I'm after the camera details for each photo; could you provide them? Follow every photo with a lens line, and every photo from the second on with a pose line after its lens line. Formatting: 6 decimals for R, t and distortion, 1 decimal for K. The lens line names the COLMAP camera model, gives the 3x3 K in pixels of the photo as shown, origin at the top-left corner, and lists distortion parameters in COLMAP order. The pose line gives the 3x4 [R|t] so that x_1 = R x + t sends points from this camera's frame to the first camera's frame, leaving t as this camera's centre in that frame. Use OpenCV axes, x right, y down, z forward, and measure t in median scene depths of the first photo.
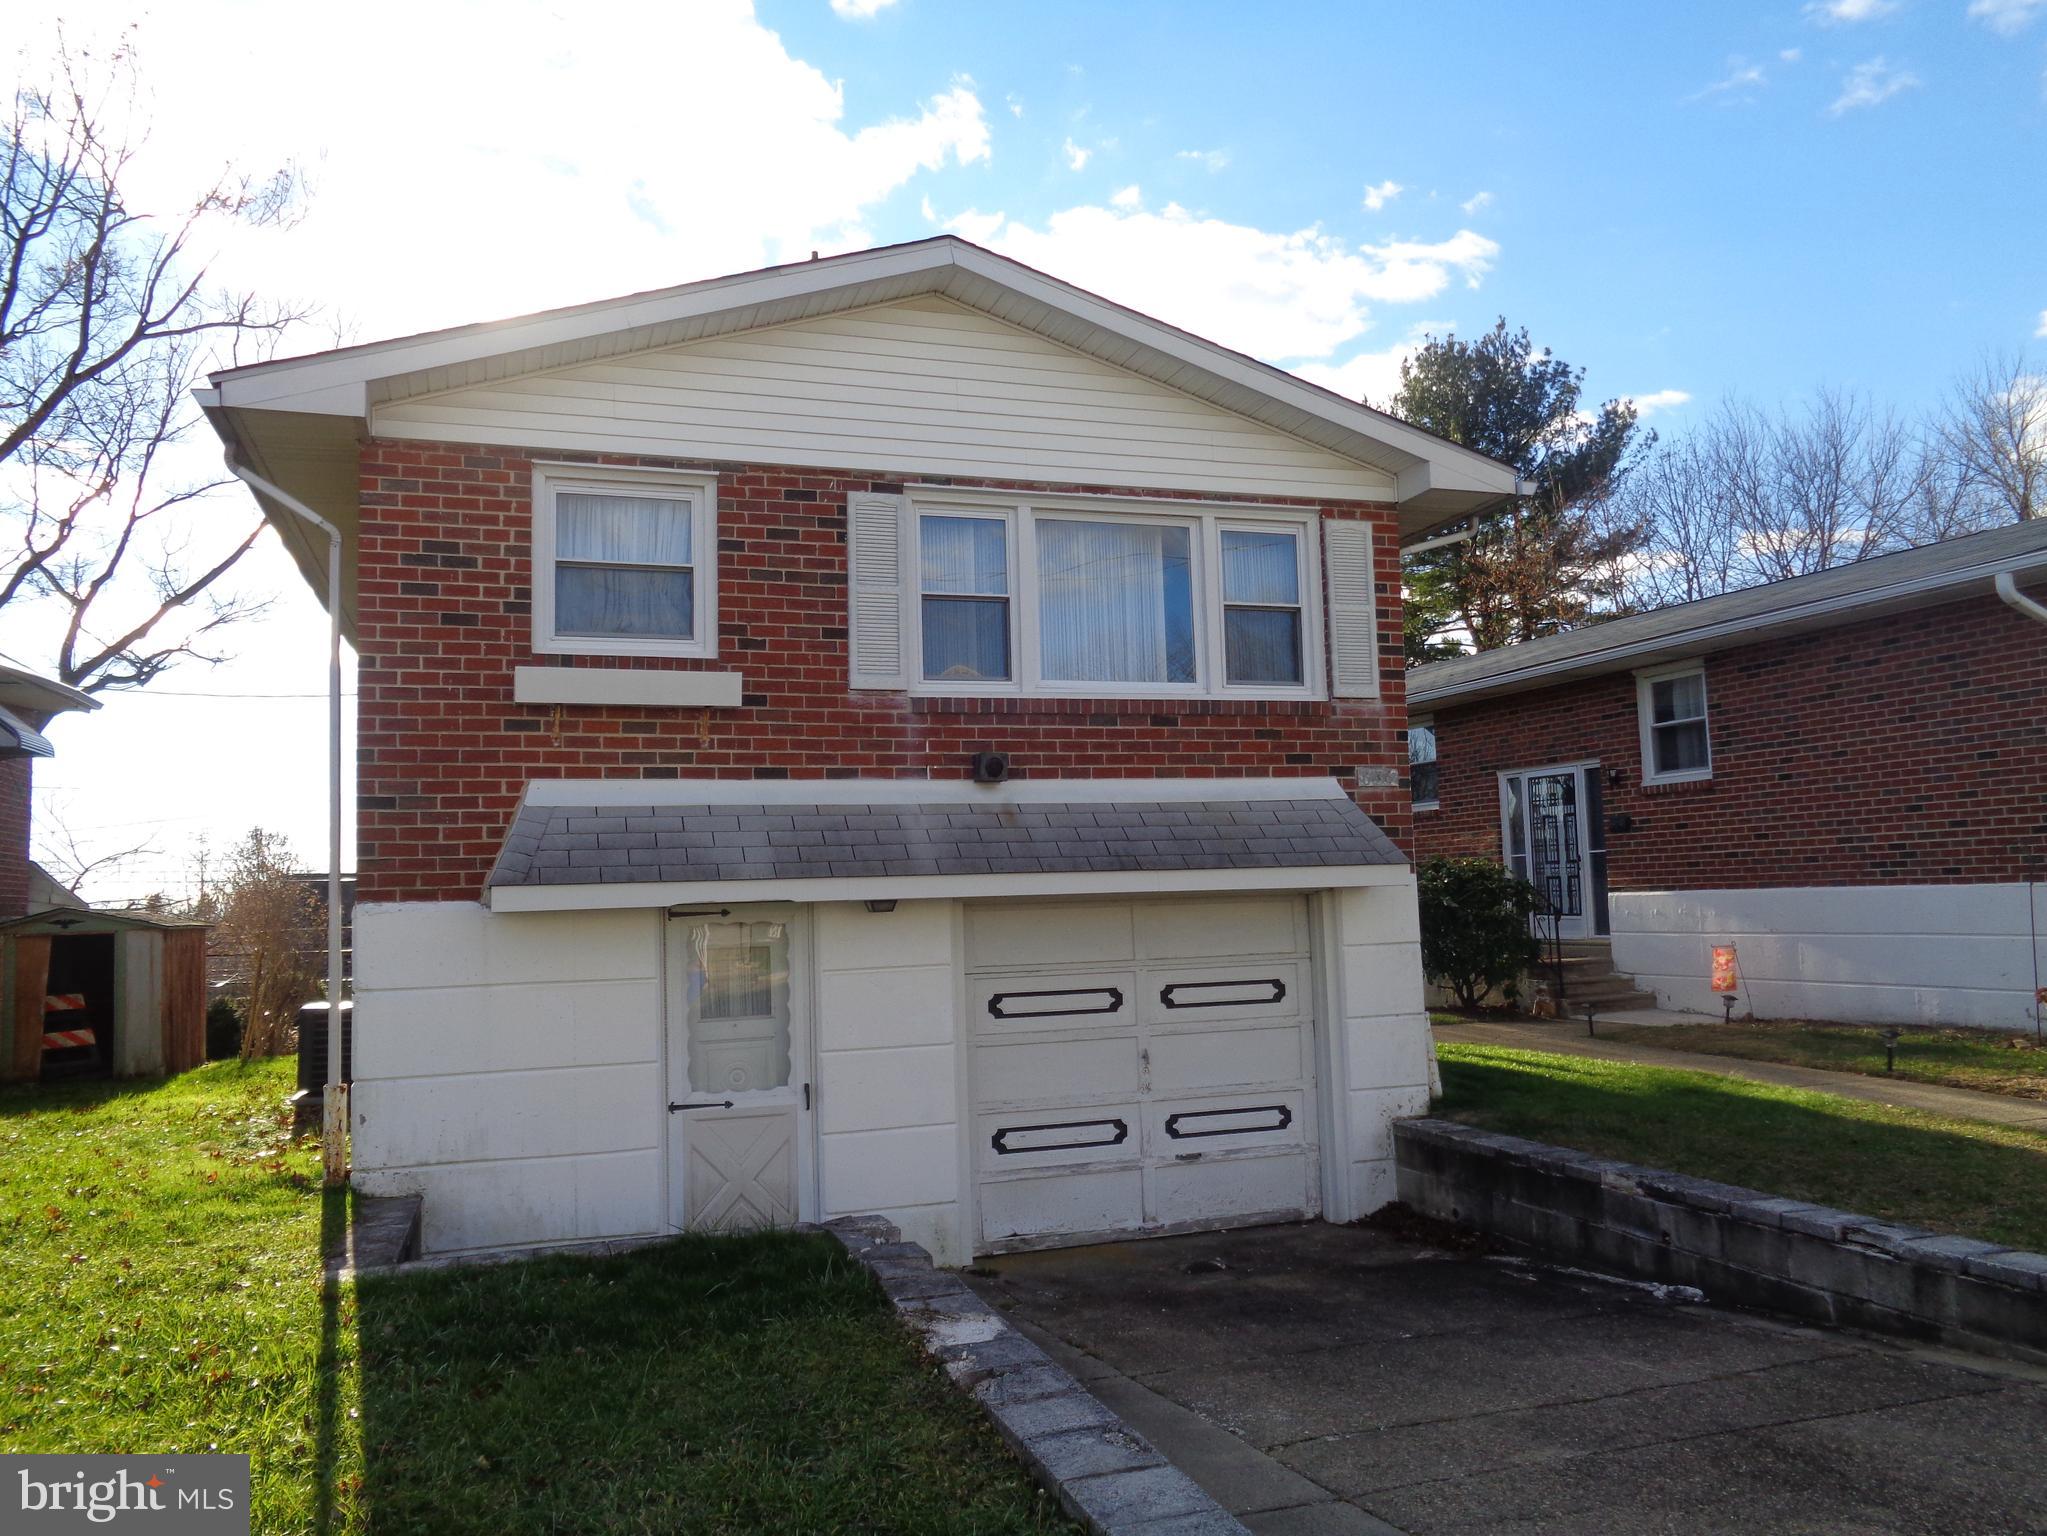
lens RADIAL K [[1537.5, 0, 1023.5], [0, 1537.5, 768.0], [0, 0, 1]] dist [-0.025107, 0.055175]
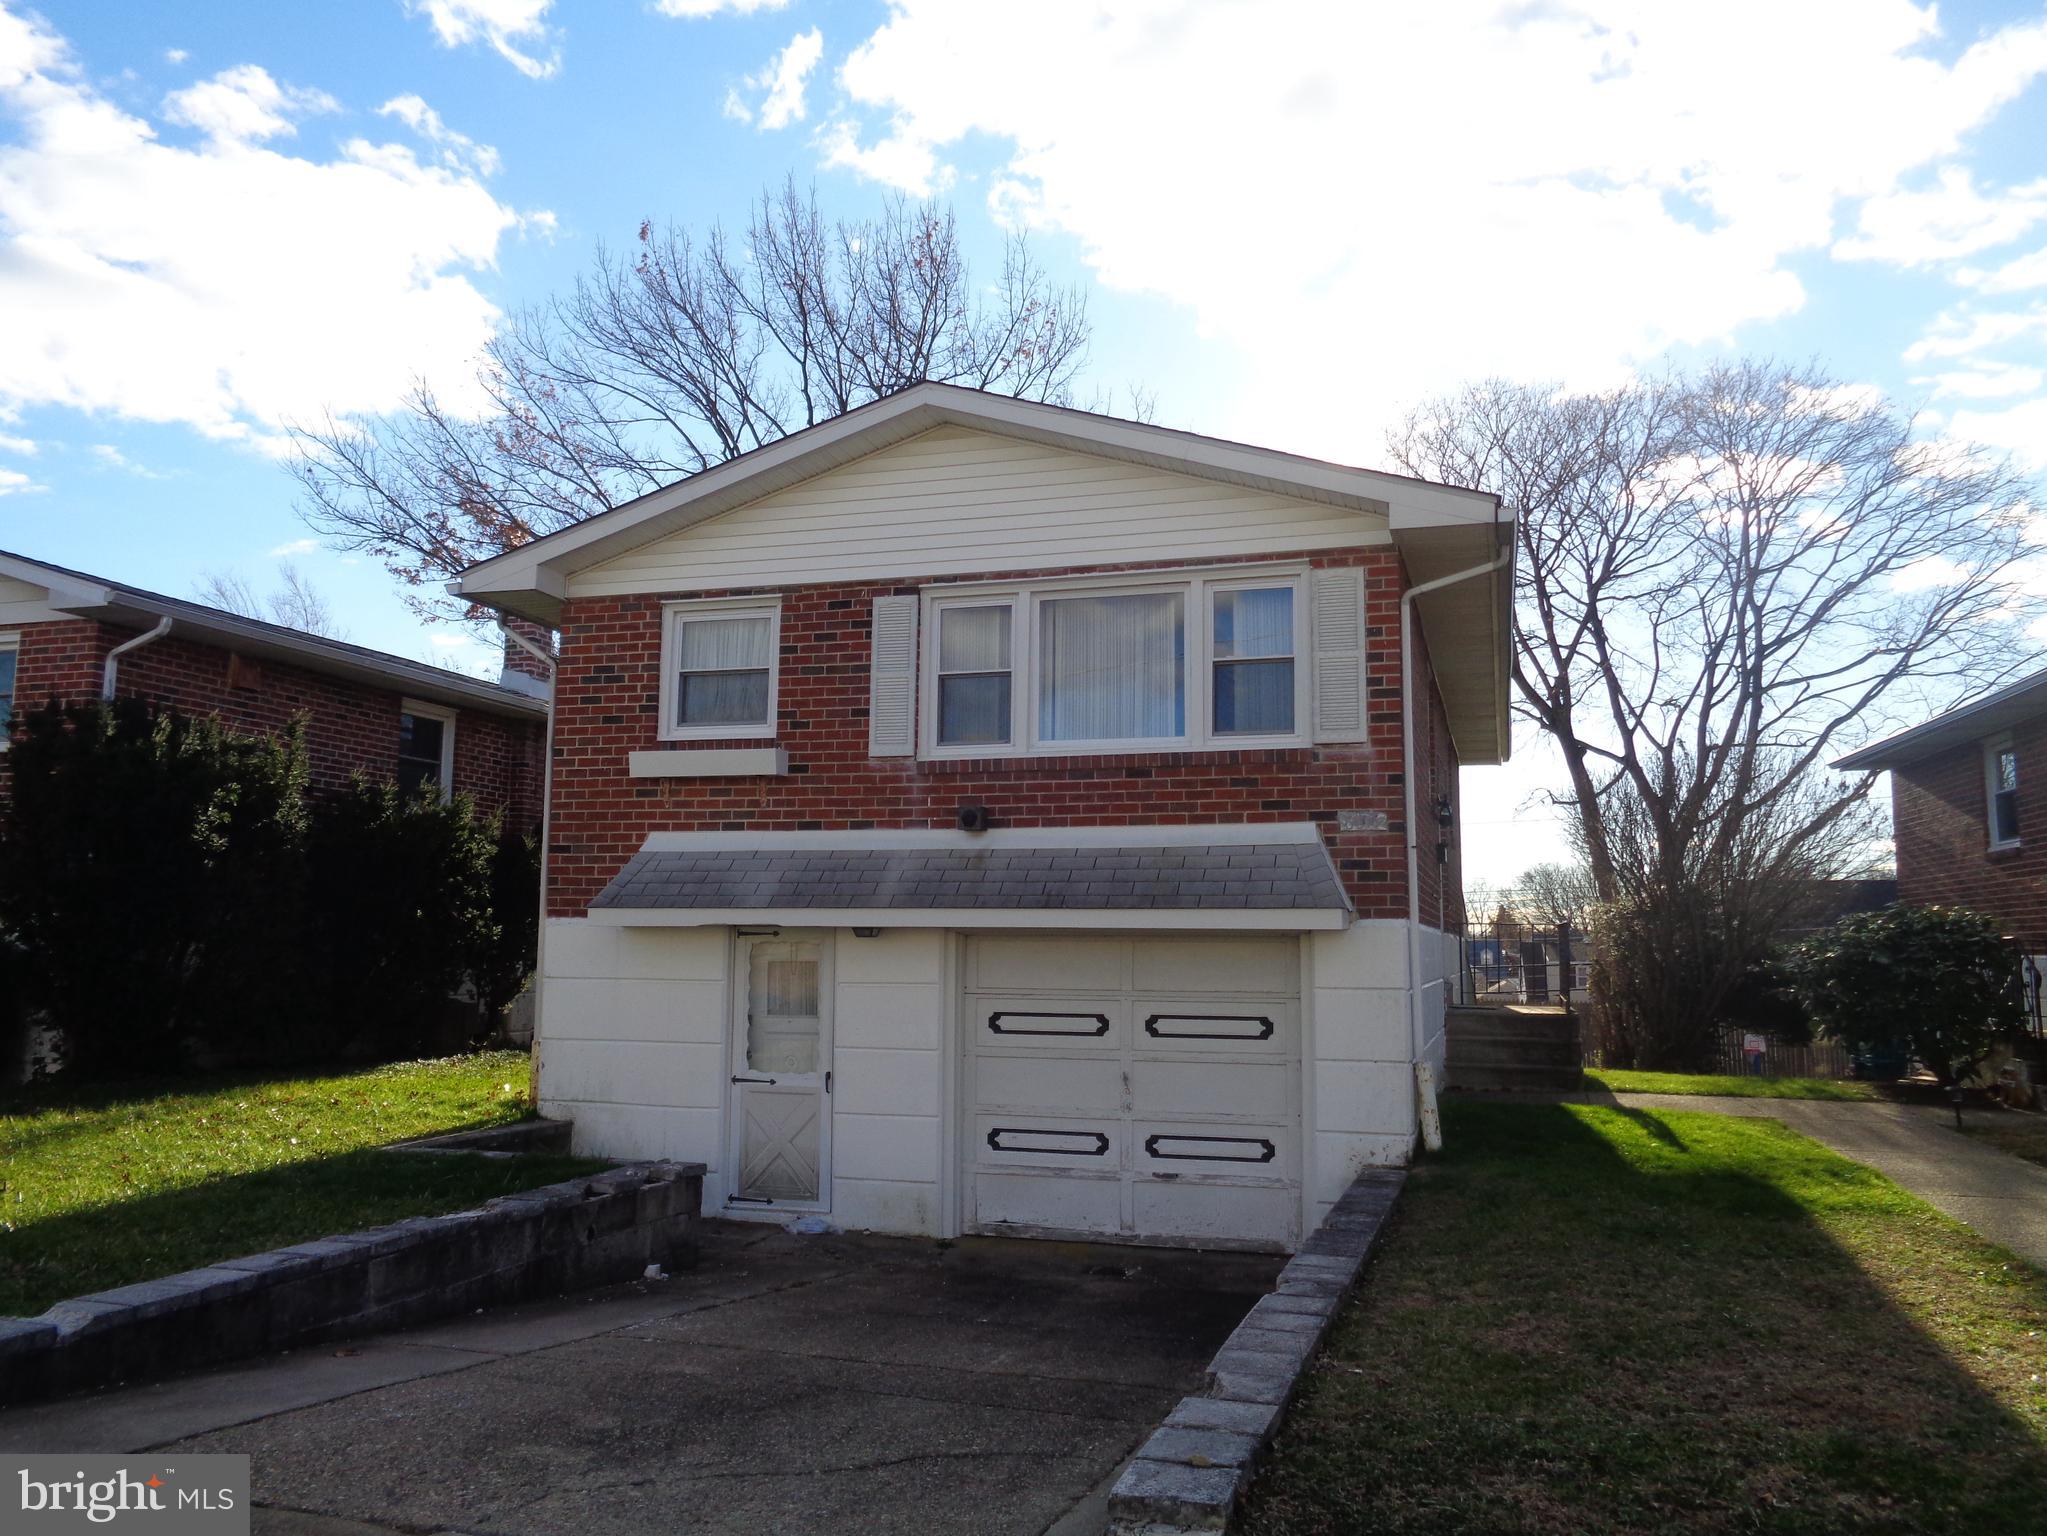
lens RADIAL K [[1537.5, 0, 1023.5], [0, 1537.5, 768.0], [0, 0, 1]] dist [-0.025107, 0.055175]
pose [[0.810490, -0.031880, -0.584885, 0.696909], [0.016666, 0.999369, -0.031379, -0.001222], [0.585516, 0.015685, 0.810509, 0.064759]]
